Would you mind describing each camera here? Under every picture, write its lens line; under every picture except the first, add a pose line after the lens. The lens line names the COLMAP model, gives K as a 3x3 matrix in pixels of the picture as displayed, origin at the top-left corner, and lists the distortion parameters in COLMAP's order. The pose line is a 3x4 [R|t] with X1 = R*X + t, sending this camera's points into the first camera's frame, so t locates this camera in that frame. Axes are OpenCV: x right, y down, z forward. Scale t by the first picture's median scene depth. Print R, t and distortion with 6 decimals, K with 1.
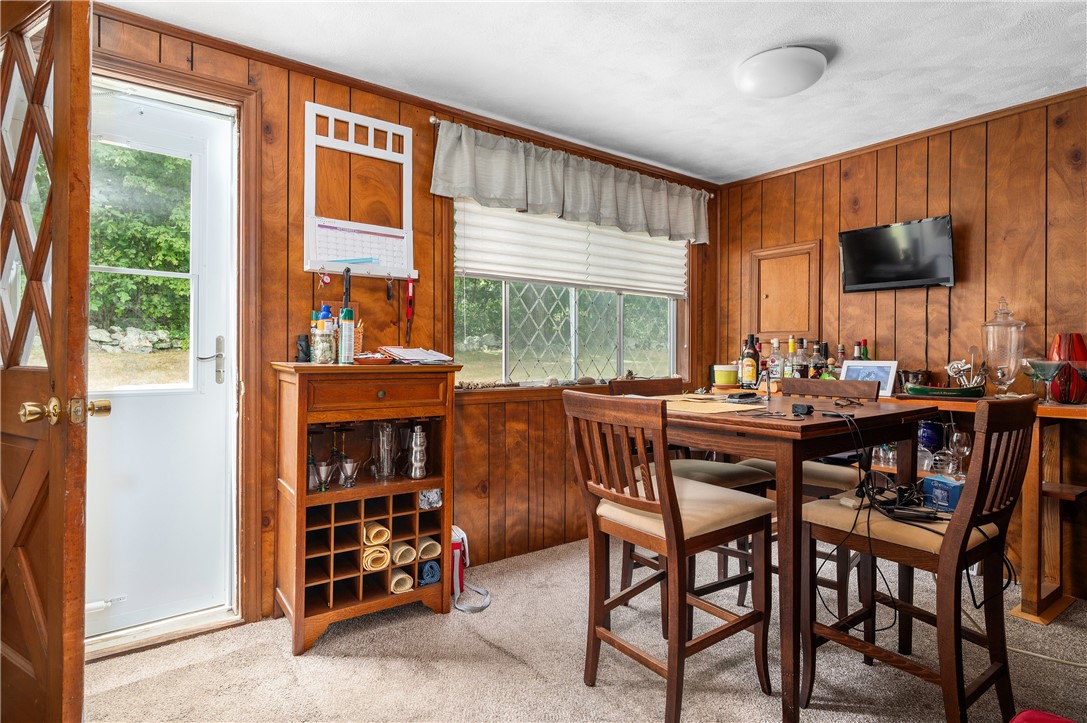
lens RADIAL K [[571.0, 0, 542.6], [0, 571.0, 355.4], [0, 0, 1]] dist [0.001078, -0.000285]
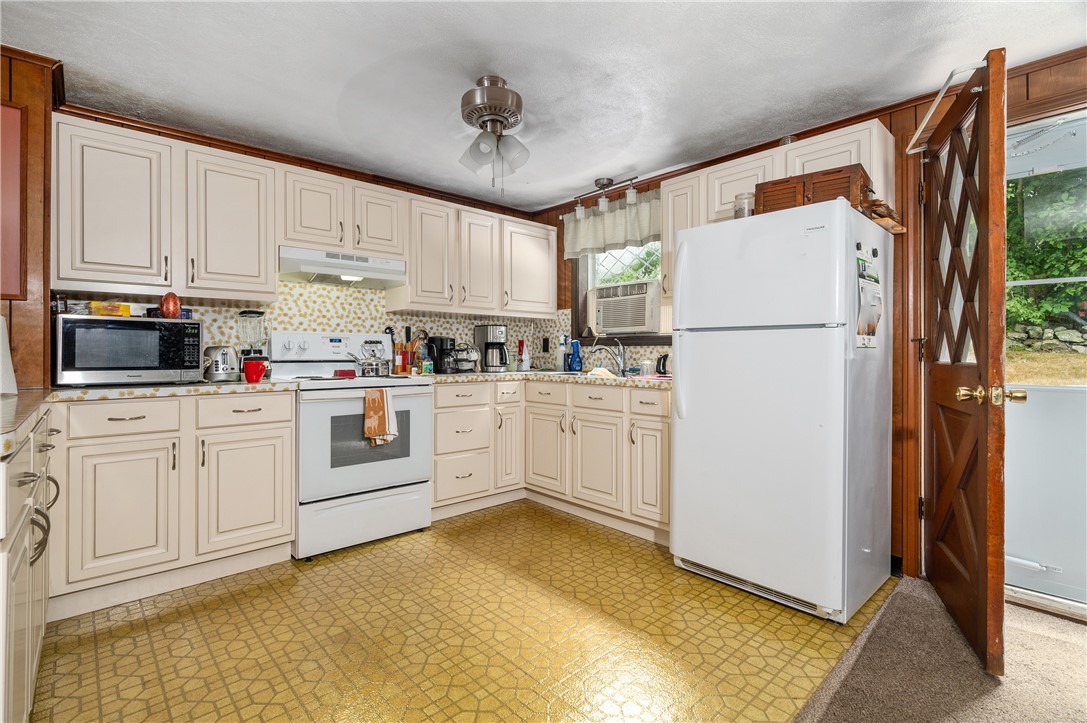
lens RADIAL K [[494.4, 0, 543.1], [0, 494.4, 355.9], [0, 0, 1]] dist [-0.003580, -0.000507]
pose [[0.087510, -0.005933, -0.996146, 0.248697], [0.005165, 0.999972, -0.005502, 0.003219], [0.996150, -0.004663, 0.087538, -0.166723]]
